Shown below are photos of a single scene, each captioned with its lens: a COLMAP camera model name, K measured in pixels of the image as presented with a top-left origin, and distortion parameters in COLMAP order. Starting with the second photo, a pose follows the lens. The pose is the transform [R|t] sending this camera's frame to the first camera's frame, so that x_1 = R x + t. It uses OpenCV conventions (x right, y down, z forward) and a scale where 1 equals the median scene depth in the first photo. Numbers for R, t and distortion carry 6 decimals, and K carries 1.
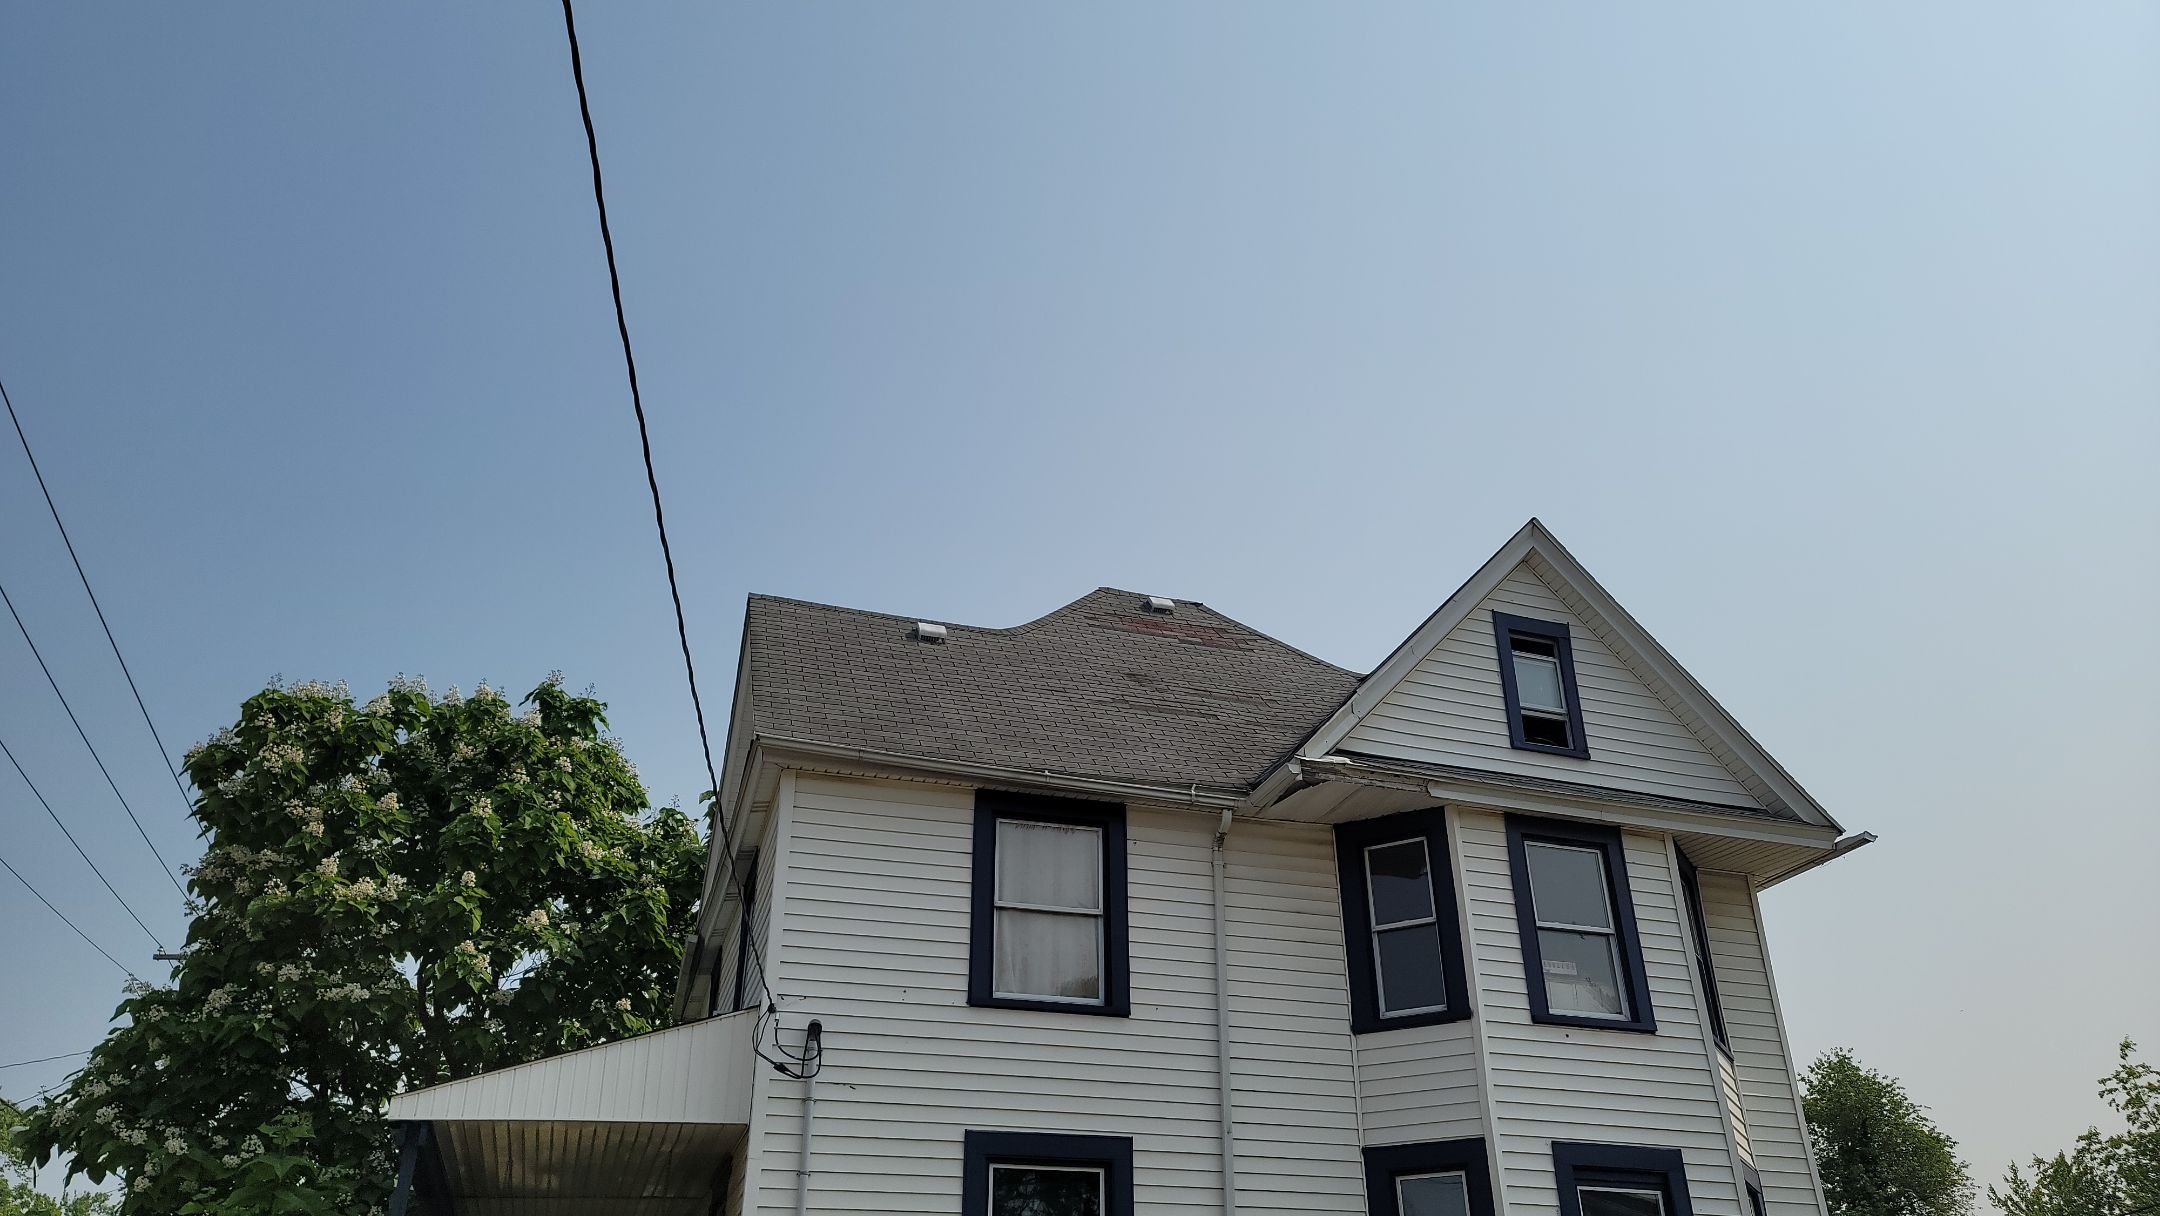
lens RADIAL K [[1577.4, 0, 1090.1], [0, 1577.4, 613.9], [0, 0, 1]] dist [0.068904, -0.036083]
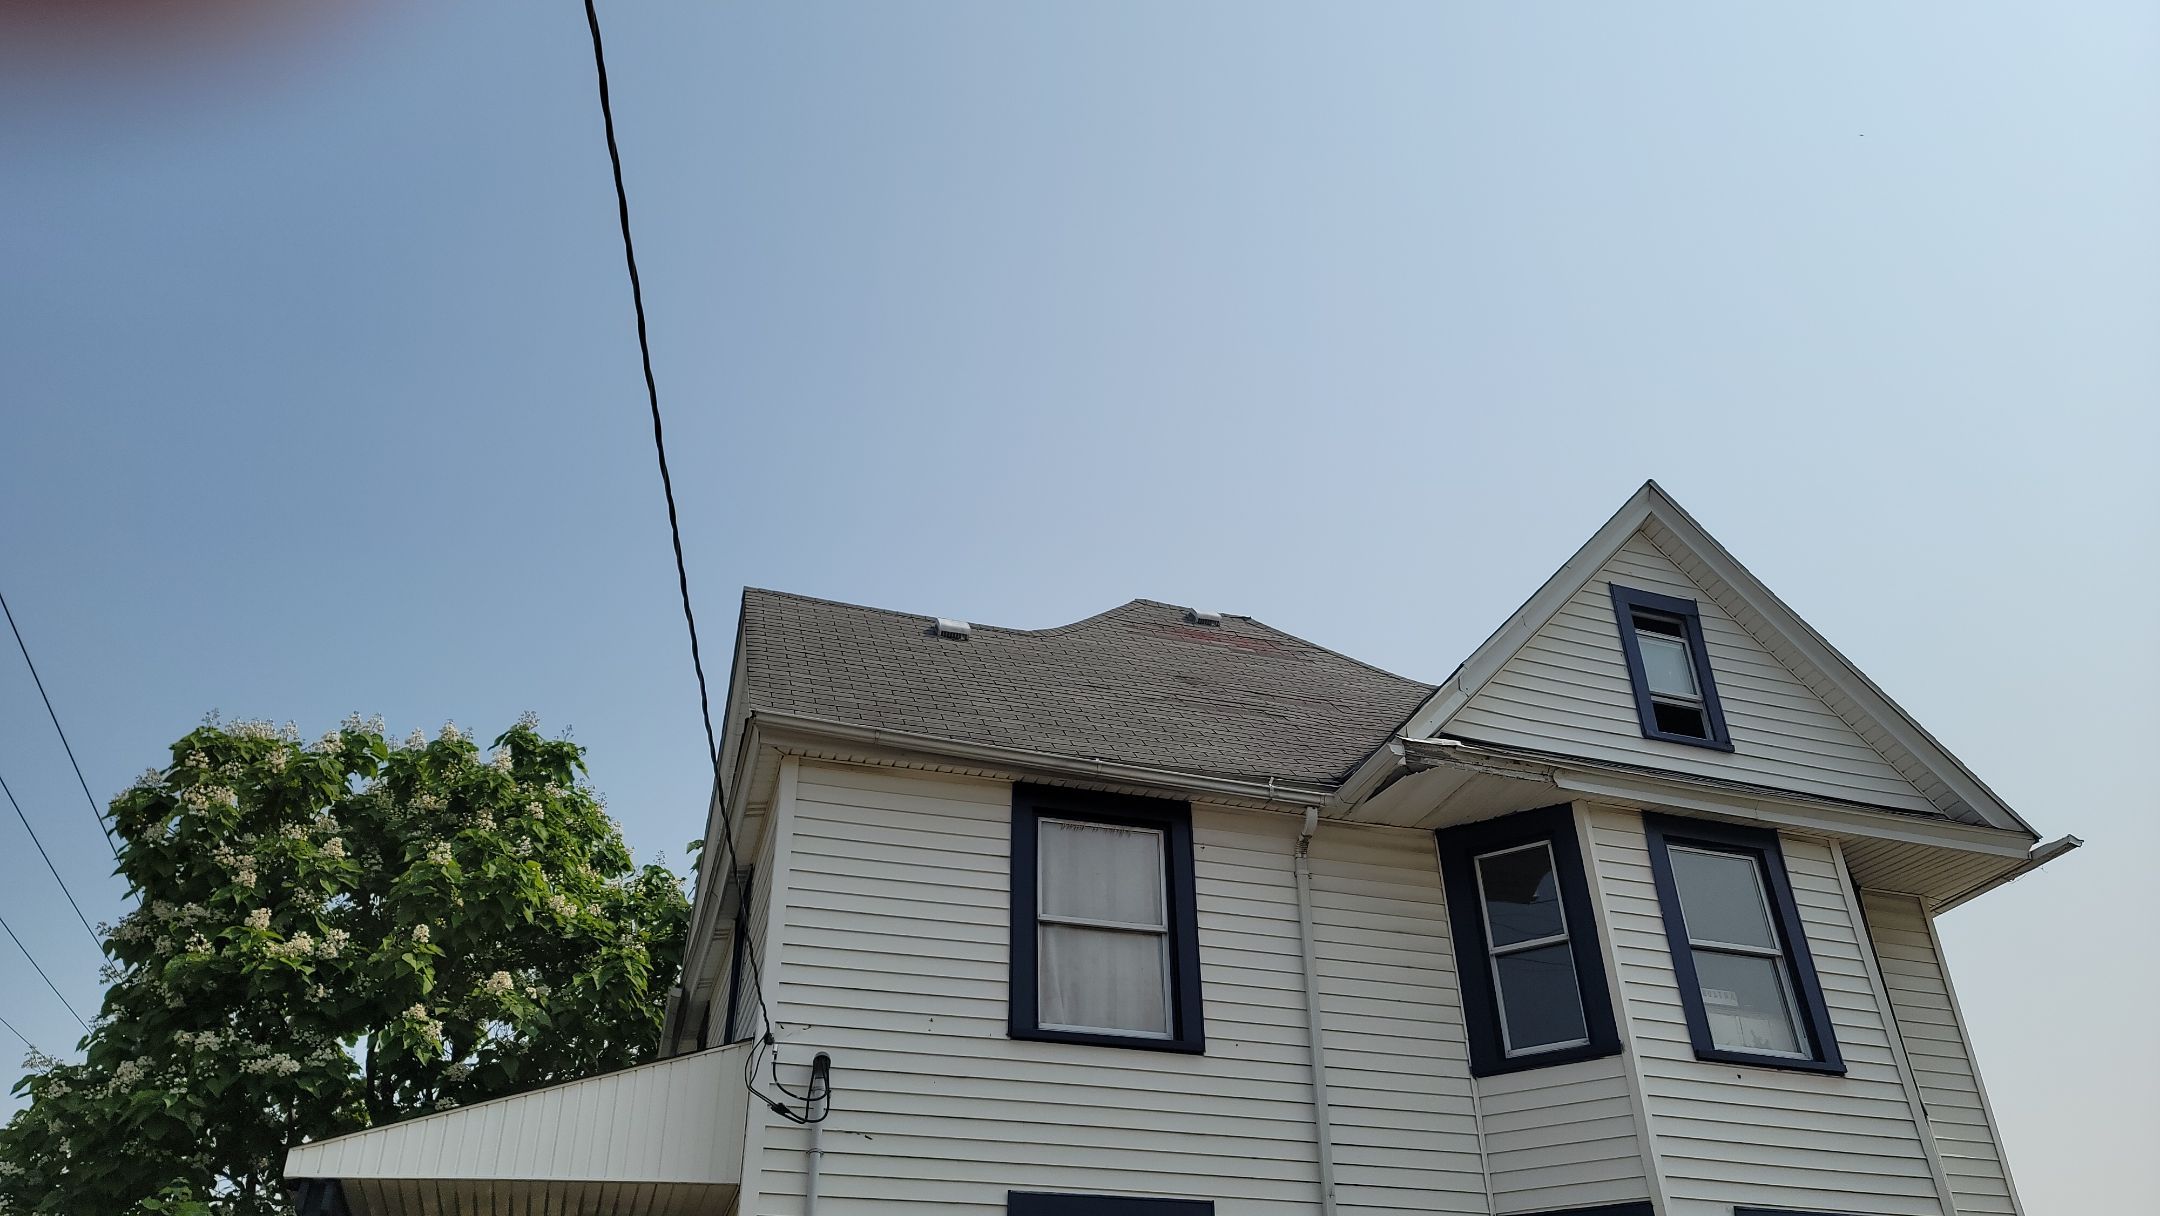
lens RADIAL K [[1579.9, 0, 1080.0], [0, 1579.9, 608.0], [0, 0, 1]] dist [0.076759, -0.052750]
pose [[0.999946, -0.009776, -0.003546, -0.032602], [0.009465, 0.996818, -0.079147, 0.084727], [0.004309, 0.079109, 0.996857, 0.154367]]
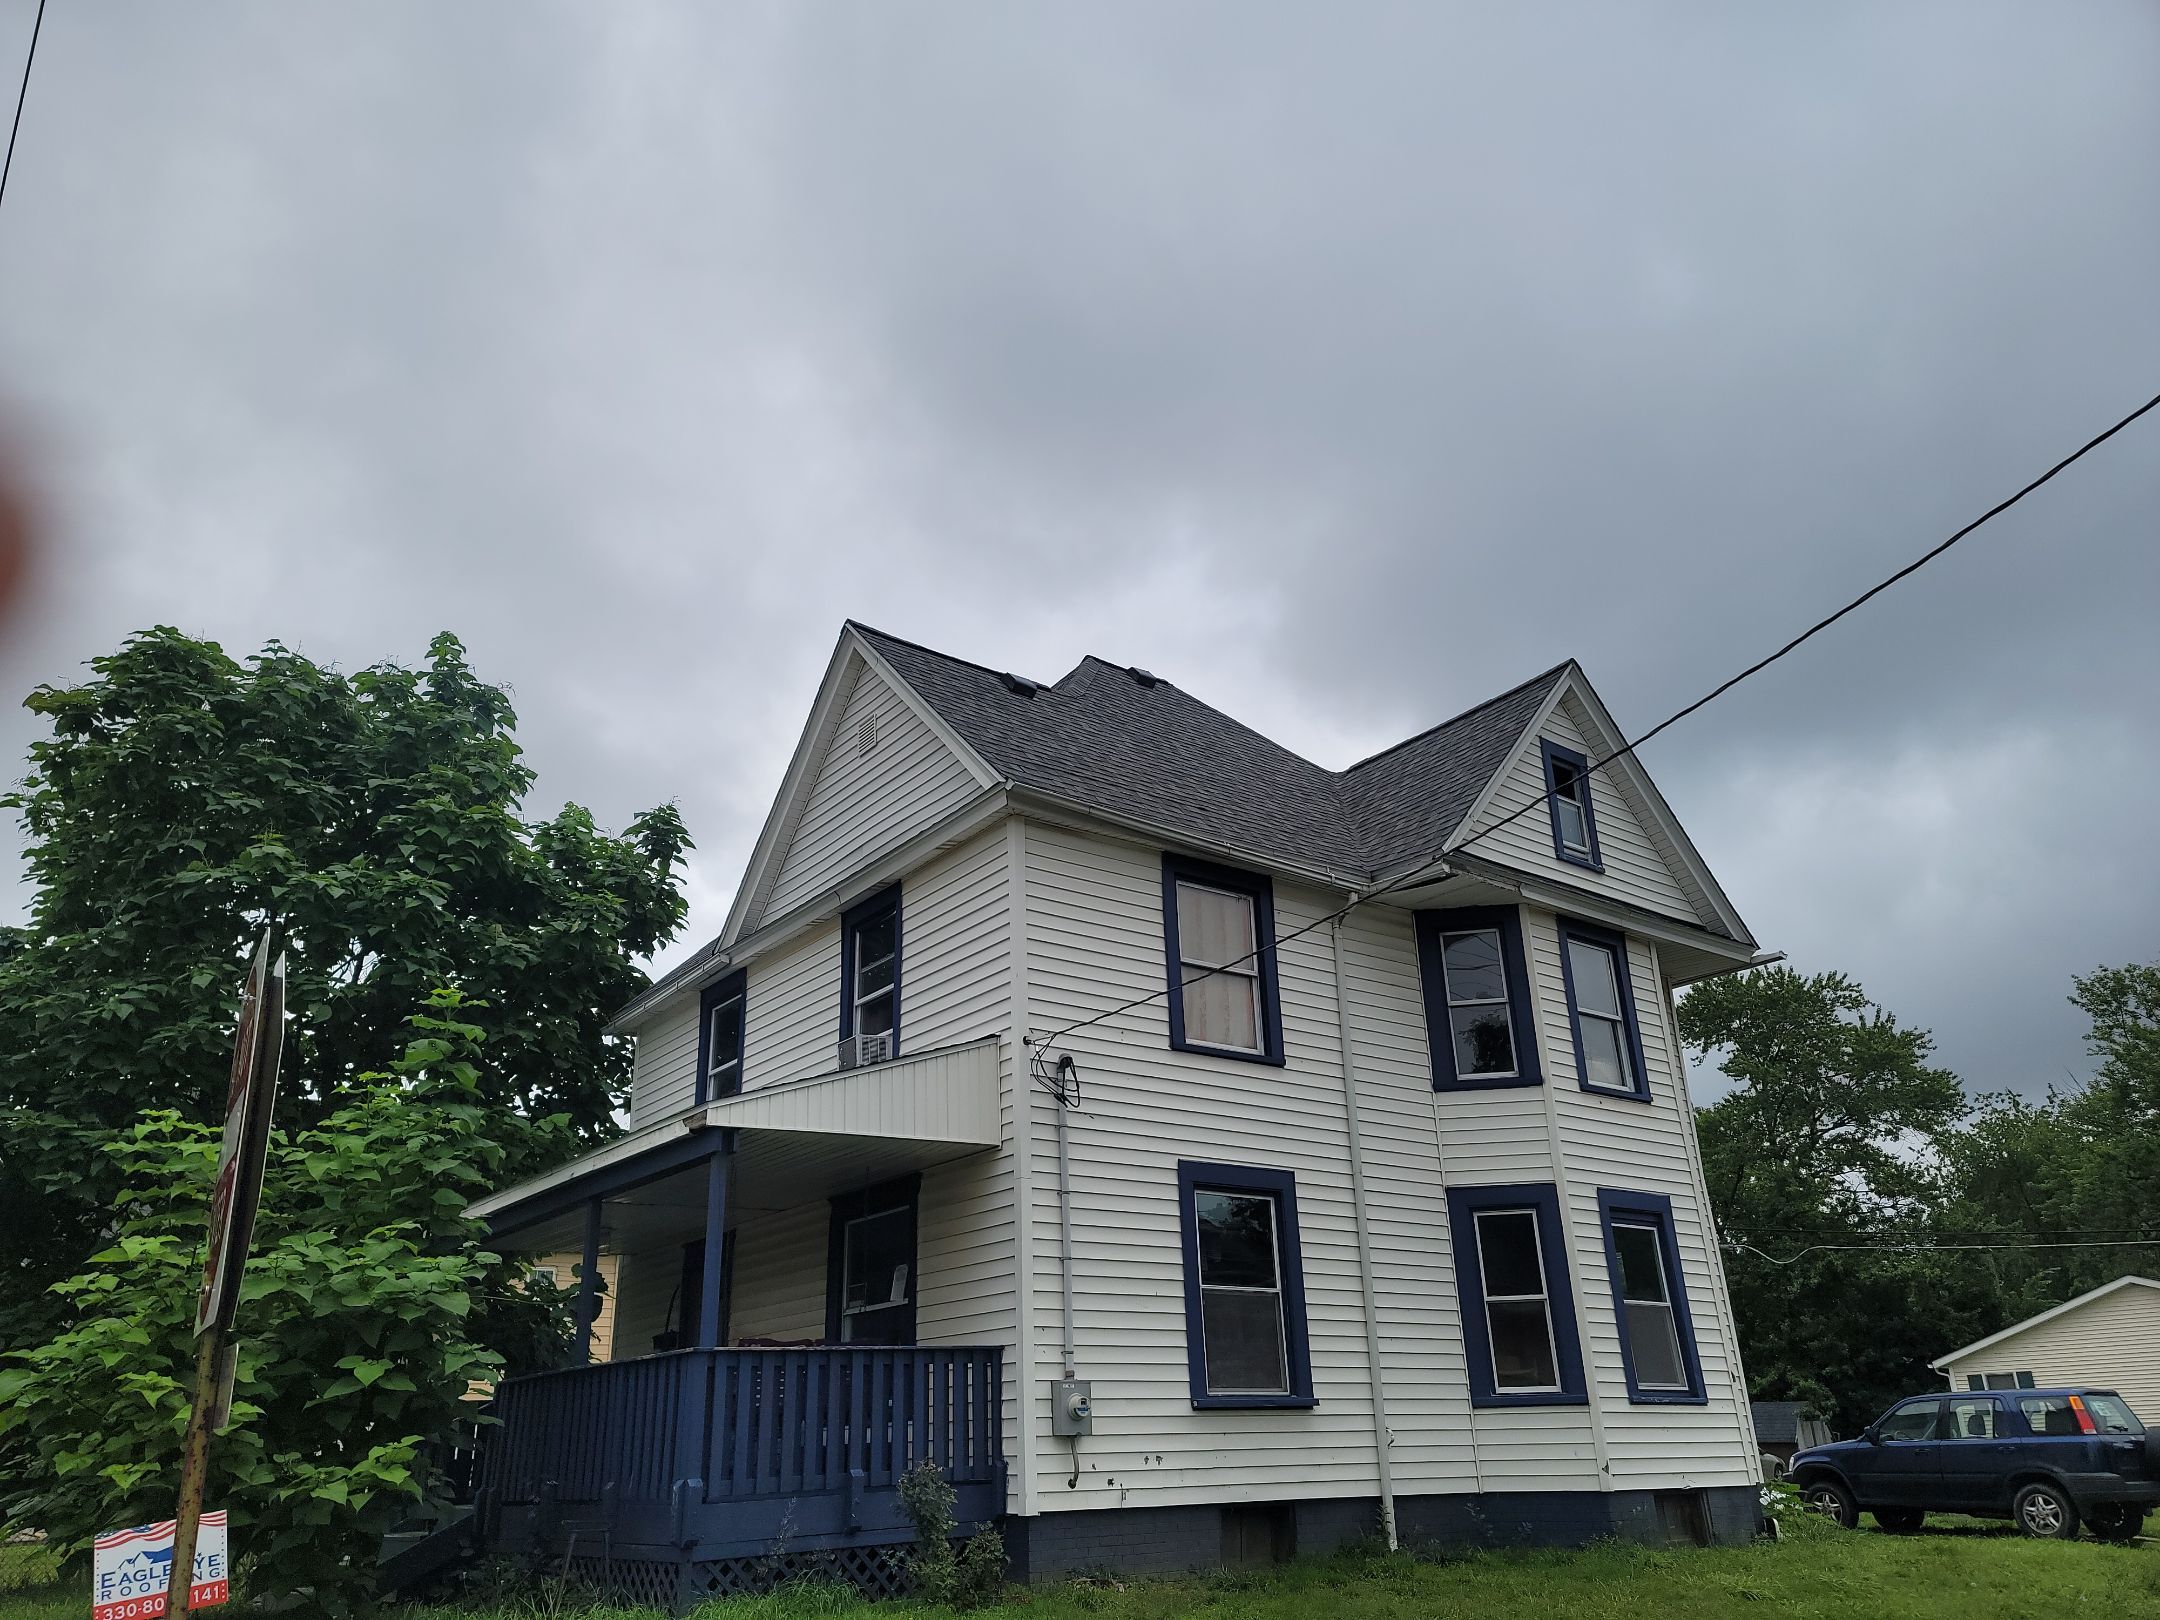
lens RADIAL K [[1579.1, 0, 1072.9], [0, 1579.1, 829.0], [0, 0, 1]] dist [0.074841, -0.060133]
pose [[0.943189, 0.104434, 0.315418, -0.462090], [-0.138582, 0.986452, 0.087788, 0.010782], [-0.301977, -0.126512, 0.944884, 0.011565]]
